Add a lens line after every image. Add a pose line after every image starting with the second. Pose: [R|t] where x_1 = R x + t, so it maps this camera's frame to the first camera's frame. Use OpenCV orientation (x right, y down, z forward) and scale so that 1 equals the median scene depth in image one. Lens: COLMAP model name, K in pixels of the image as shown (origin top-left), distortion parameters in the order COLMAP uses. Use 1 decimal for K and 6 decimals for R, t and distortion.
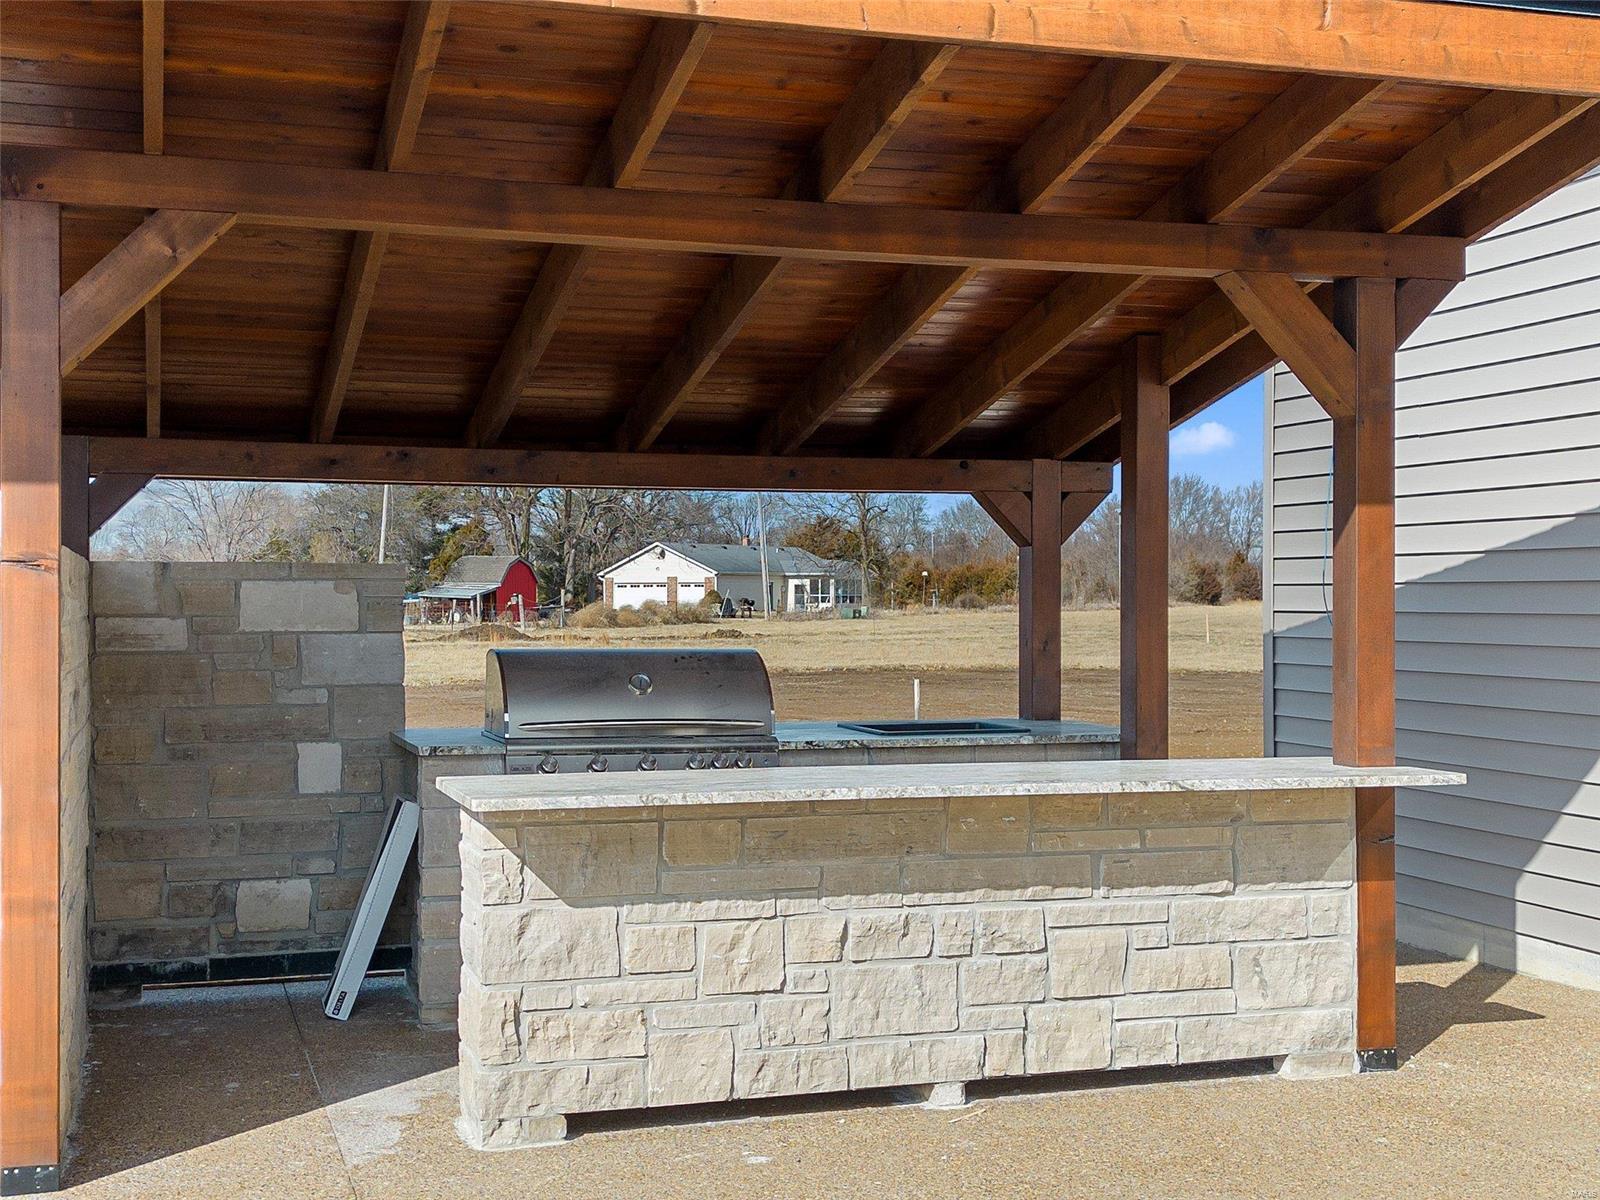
lens RADIAL K [[1695.1, 0, 800.0], [0, 1695.1, 600.0], [0, 0, 1]] dist [0.086944, -0.117171]
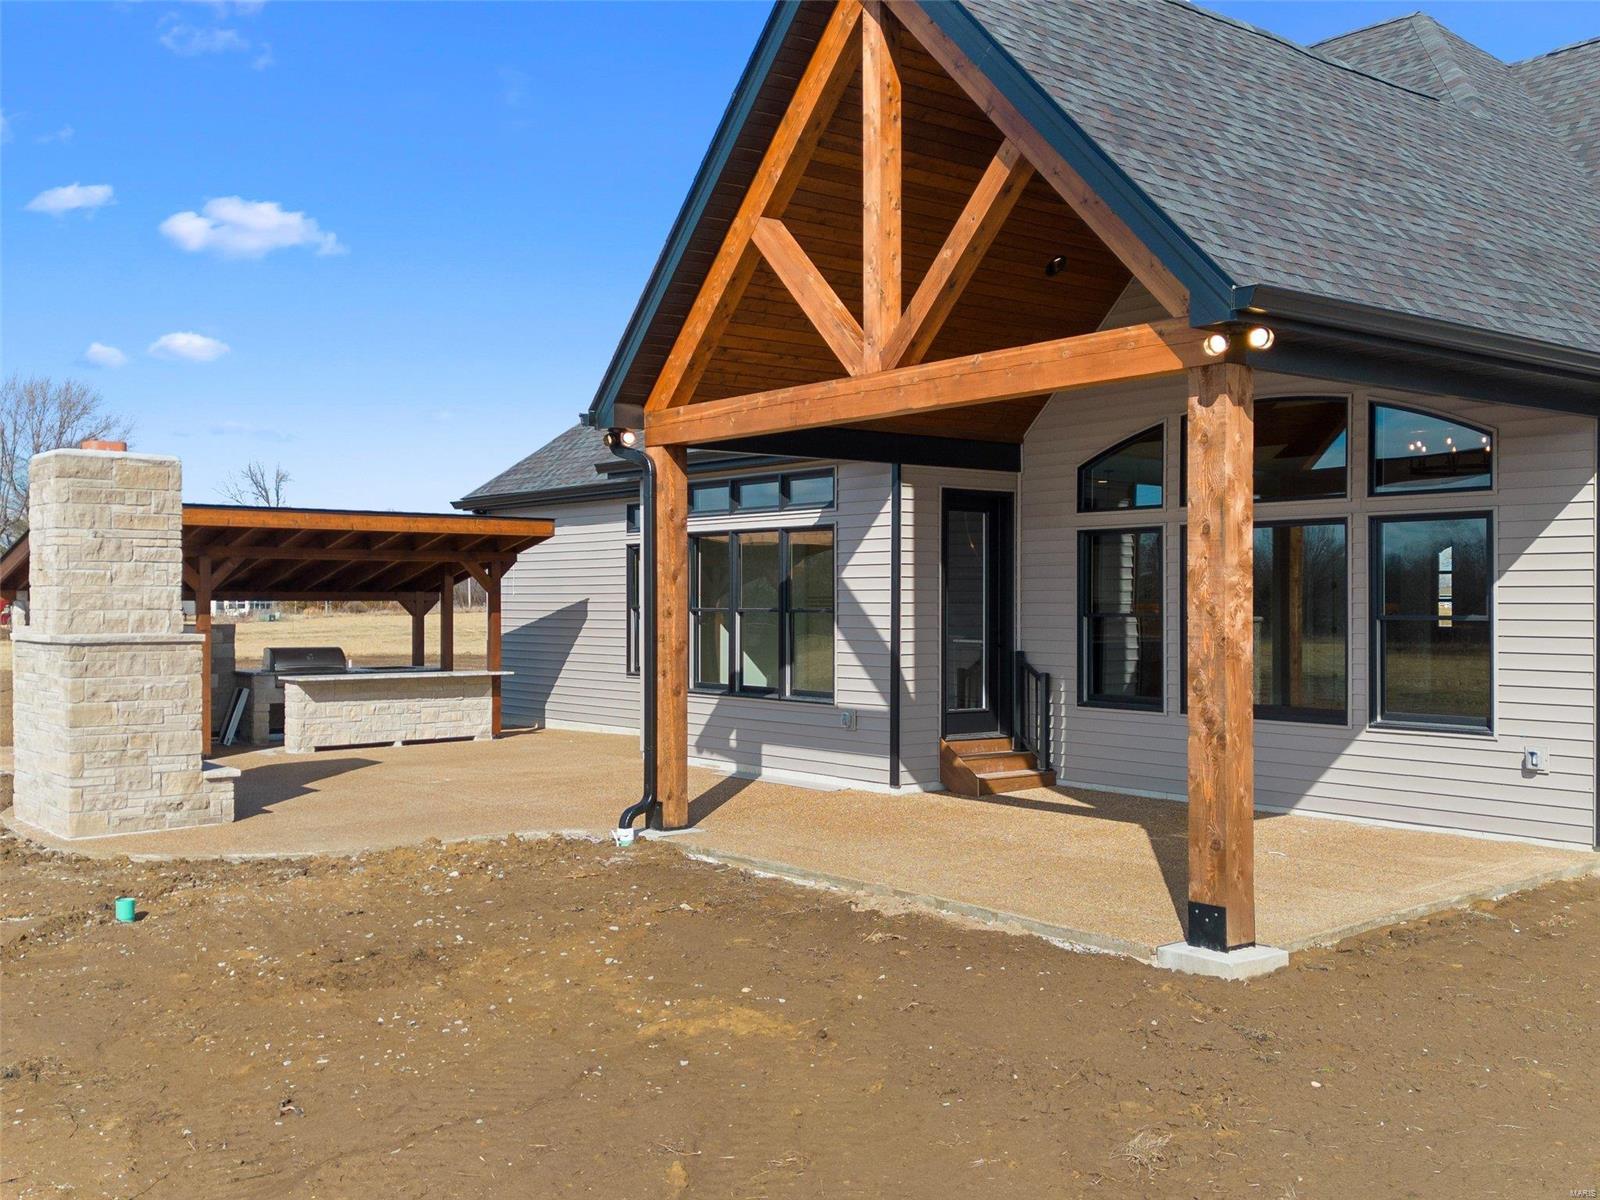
lens RADIAL K [[1679.6, 0, 796.9], [0, 1679.6, 607.7], [0, 0, 1]] dist [0.149597, -0.288272]
pose [[0.933272, -0.002849, 0.359159, -0.509878], [-0.000733, 0.999951, 0.009837, -0.111109], [-0.359169, -0.009444, 0.933225, -3.377864]]
